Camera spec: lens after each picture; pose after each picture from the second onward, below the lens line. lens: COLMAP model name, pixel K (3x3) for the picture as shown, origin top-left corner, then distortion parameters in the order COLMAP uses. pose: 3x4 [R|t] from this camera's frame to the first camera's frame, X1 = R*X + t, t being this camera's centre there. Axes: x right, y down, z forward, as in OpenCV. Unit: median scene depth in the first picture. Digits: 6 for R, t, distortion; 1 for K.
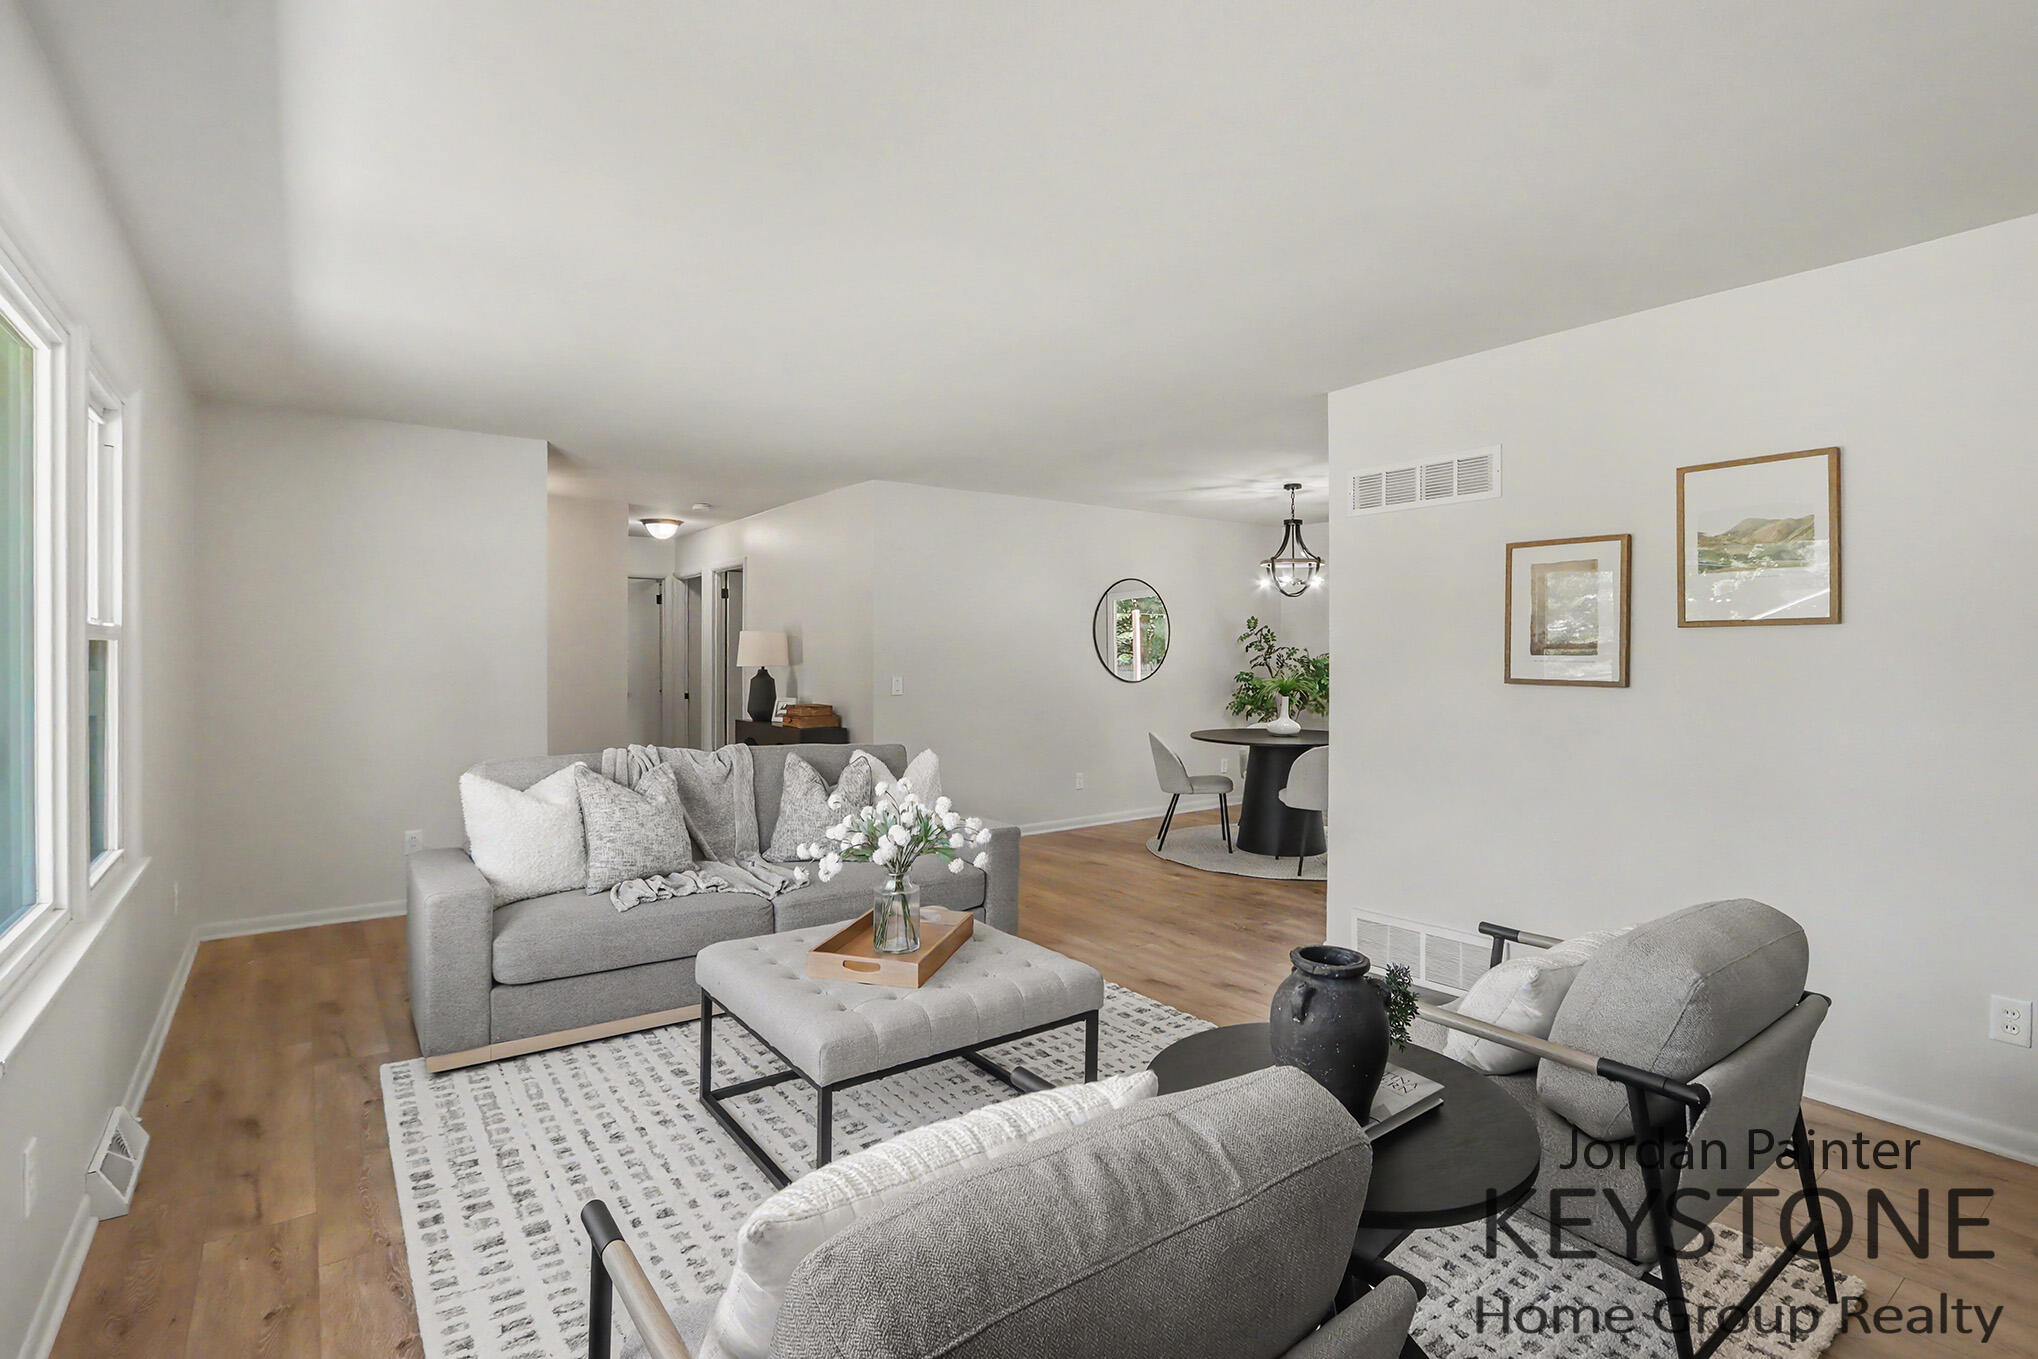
lens RADIAL K [[955.7, 0, 1023.4], [0, 955.7, 663.7], [0, 0, 1]] dist [-0.005219, -0.000325]
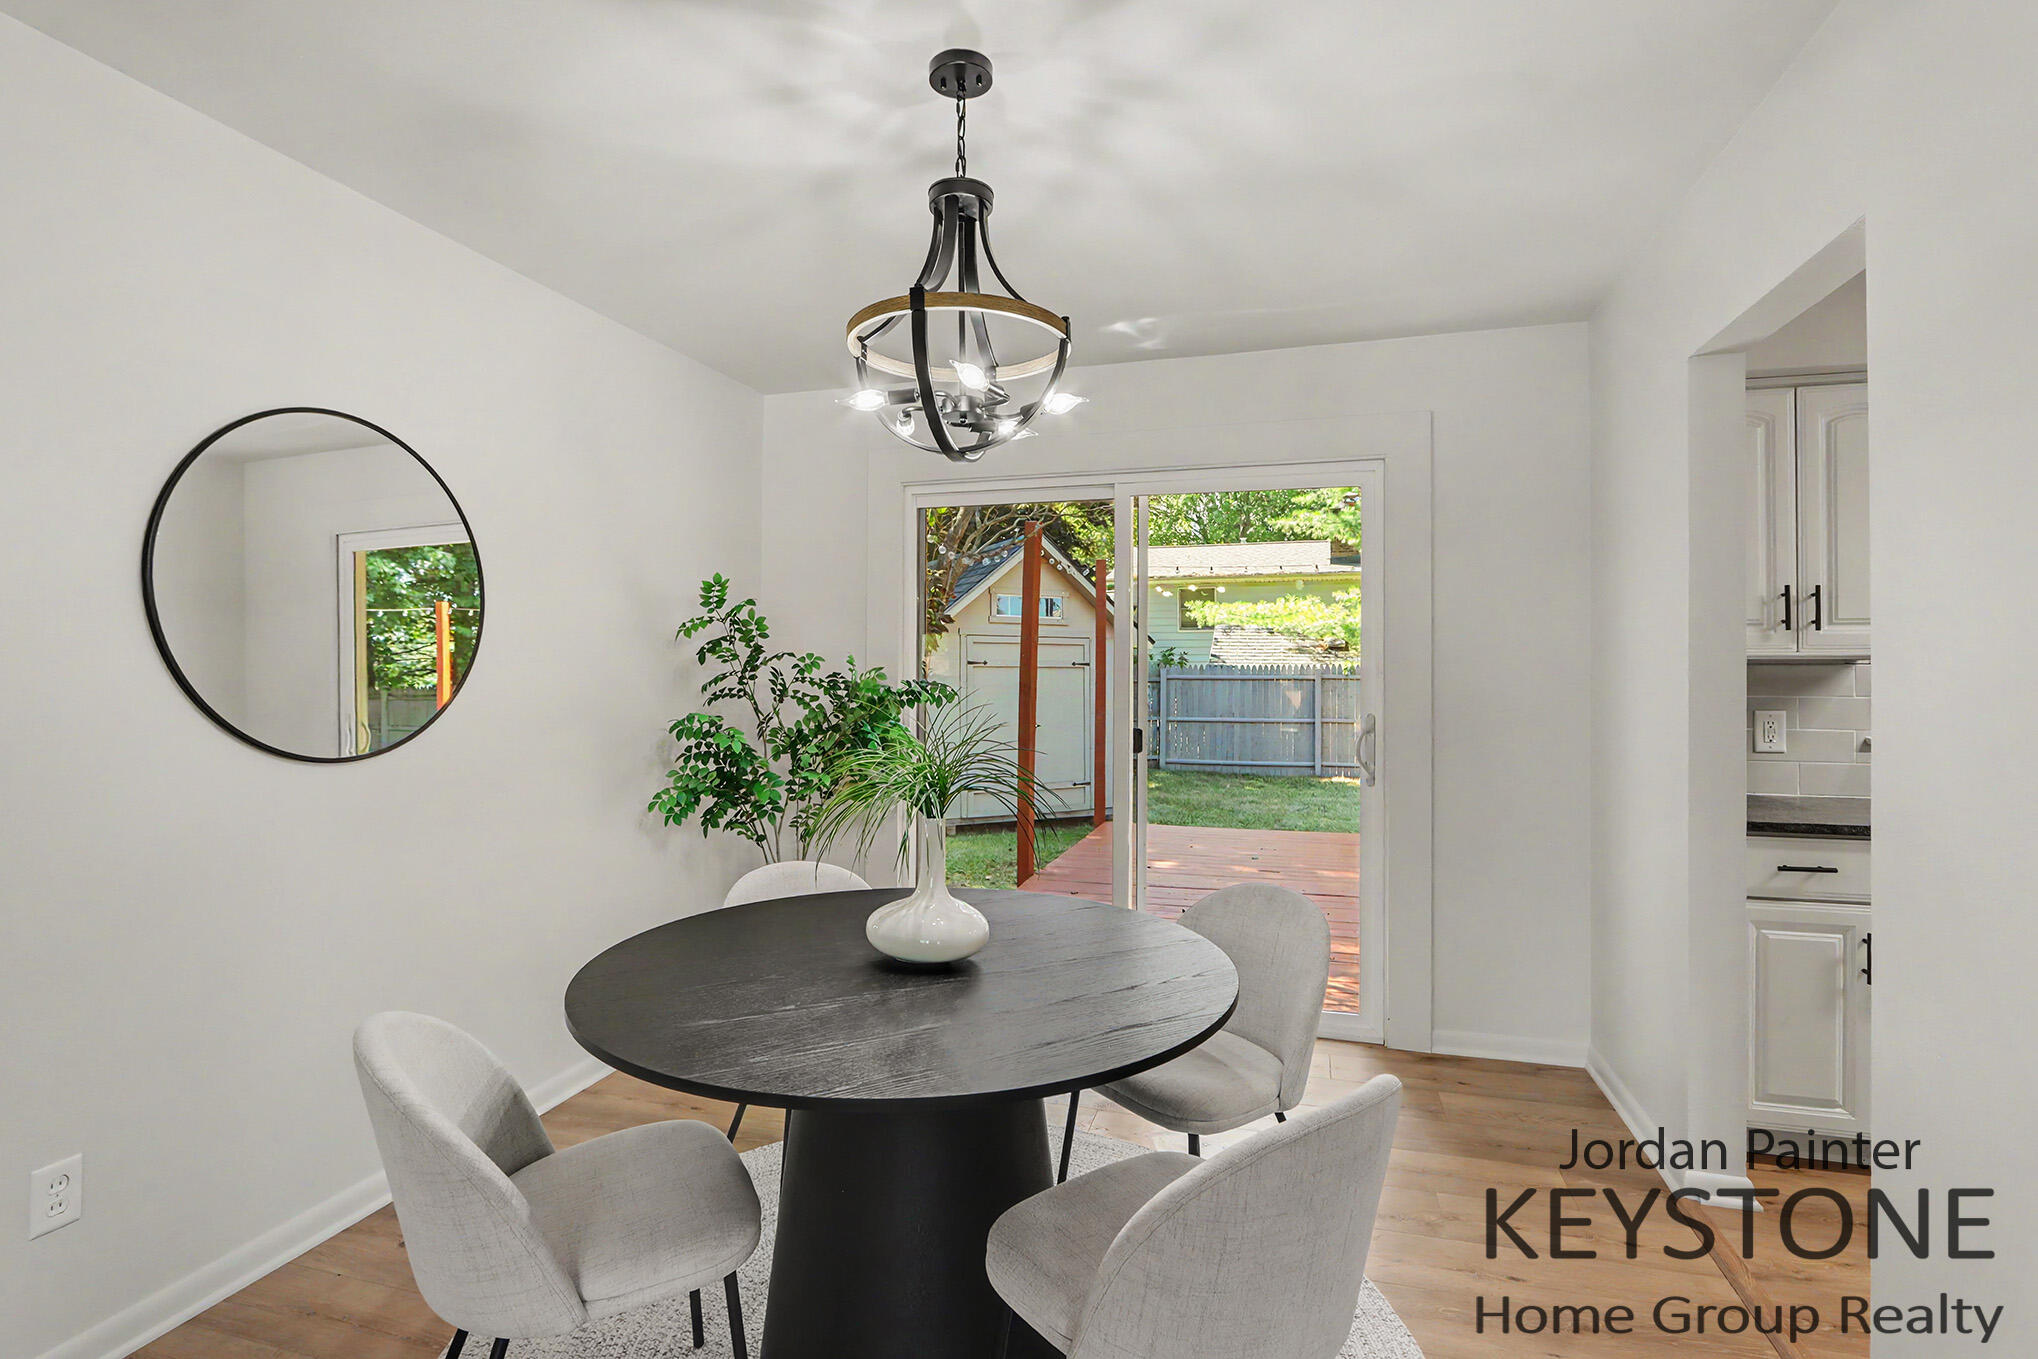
lens RADIAL K [[955.7, 0, 1021.4], [0, 955.7, 683.3], [0, 0, 1]] dist [-0.005219, -0.000325]
pose [[0.798981, -0.009215, 0.601285, 0.100463], [0.008823, 0.999955, 0.003601, -0.004305], [-0.601291, 0.002428, 0.799027, 0.602205]]
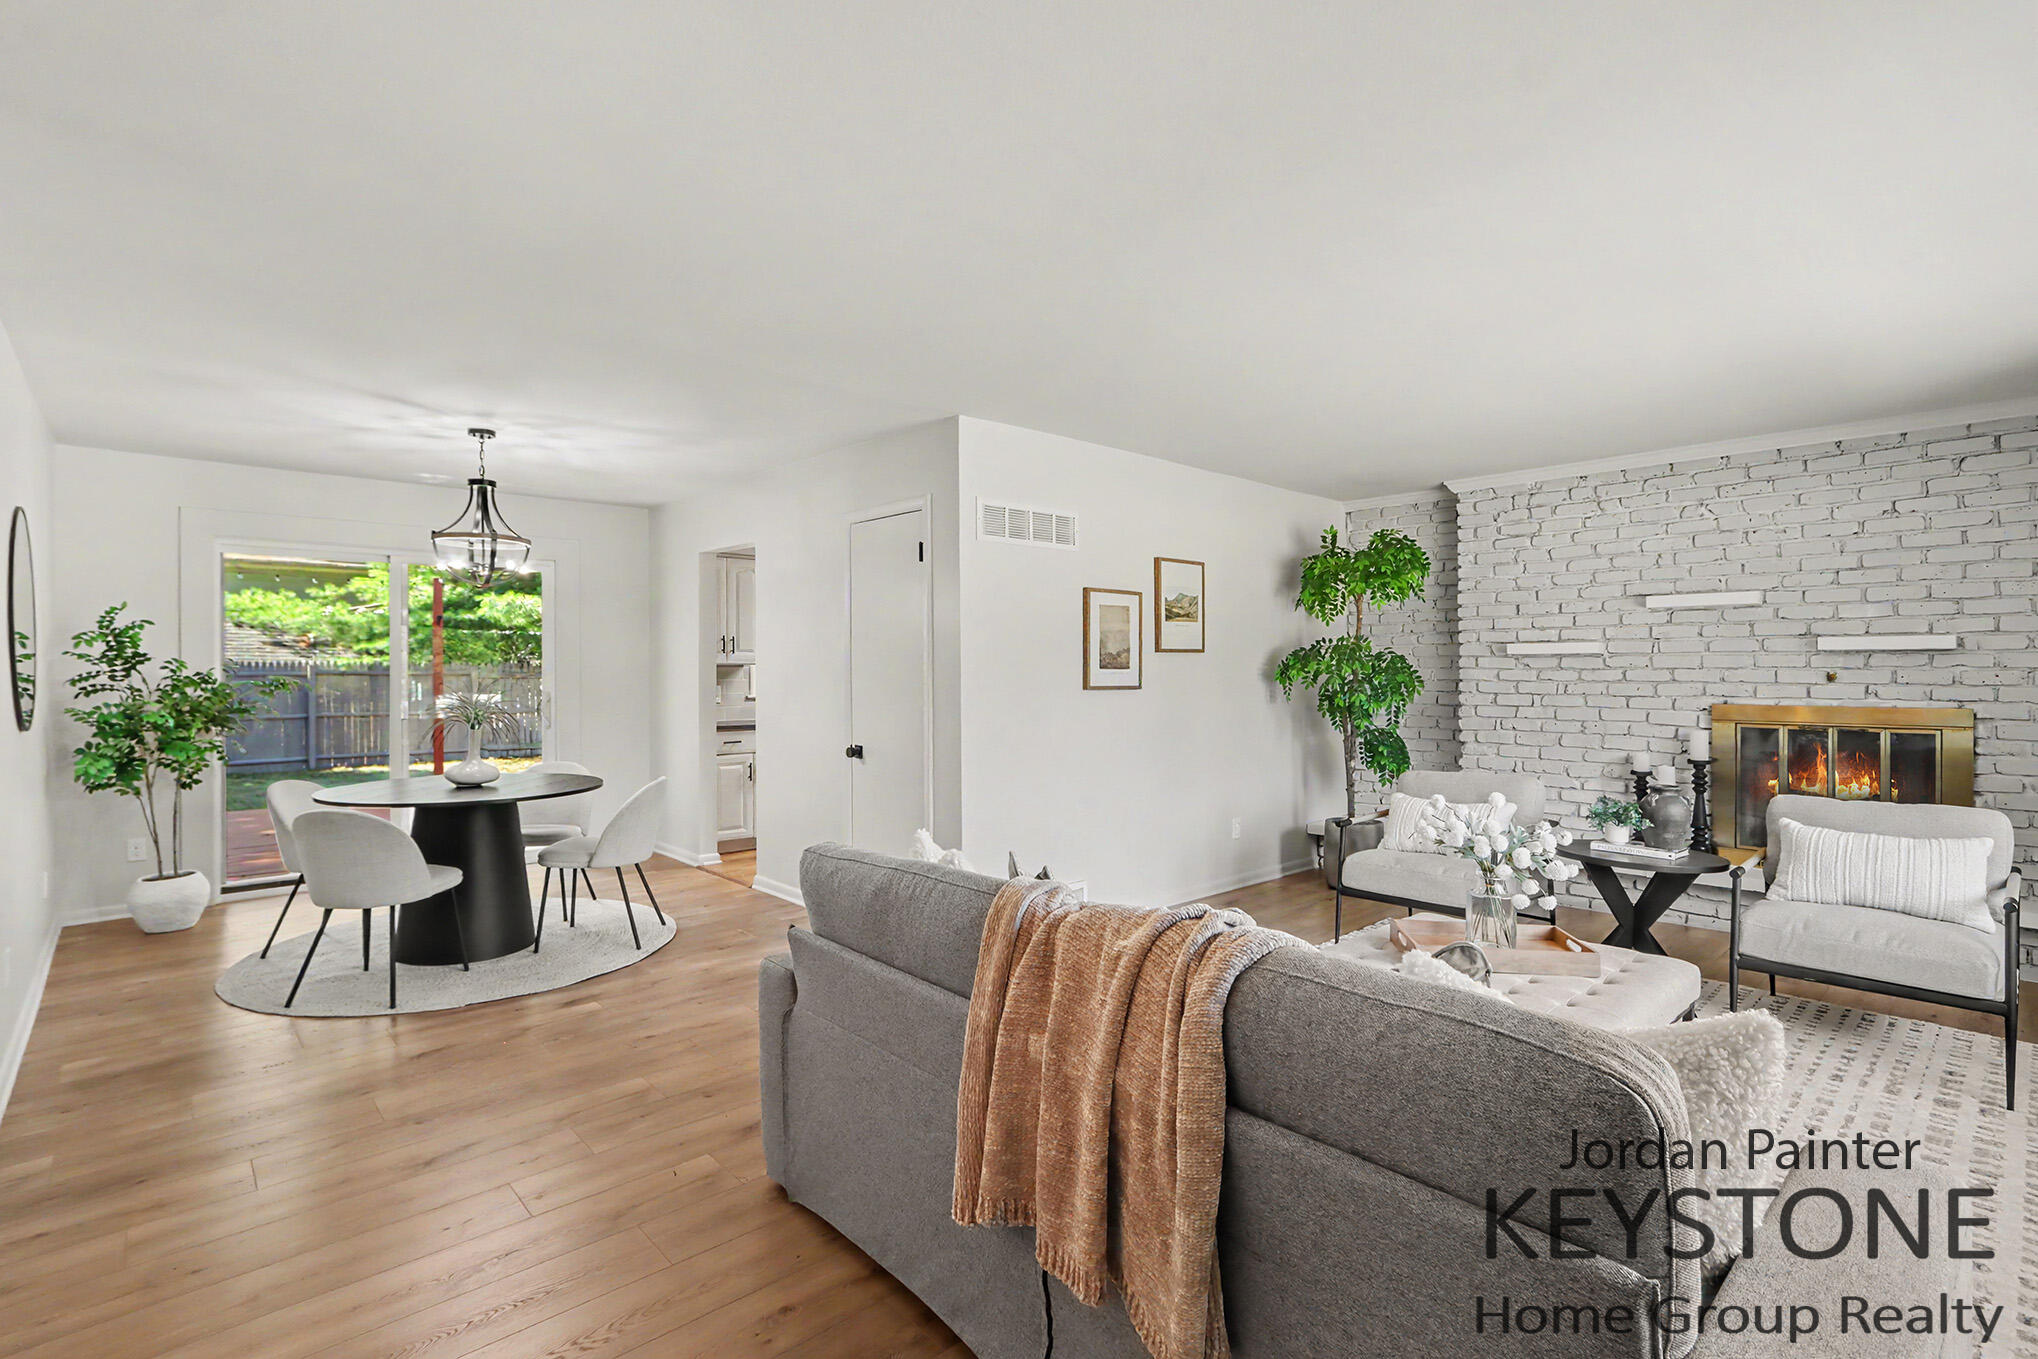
lens RADIAL K [[955.7, 0, 1009.3], [0, 955.7, 683.2], [0, 0, 1]] dist [-0.005219, -0.000325]
pose [[-0.098150, -0.019629, 0.994978, -0.364599], [0.010874, 0.999725, 0.020796, -0.007949], [-0.995112, 0.012861, -0.097910, 0.537853]]
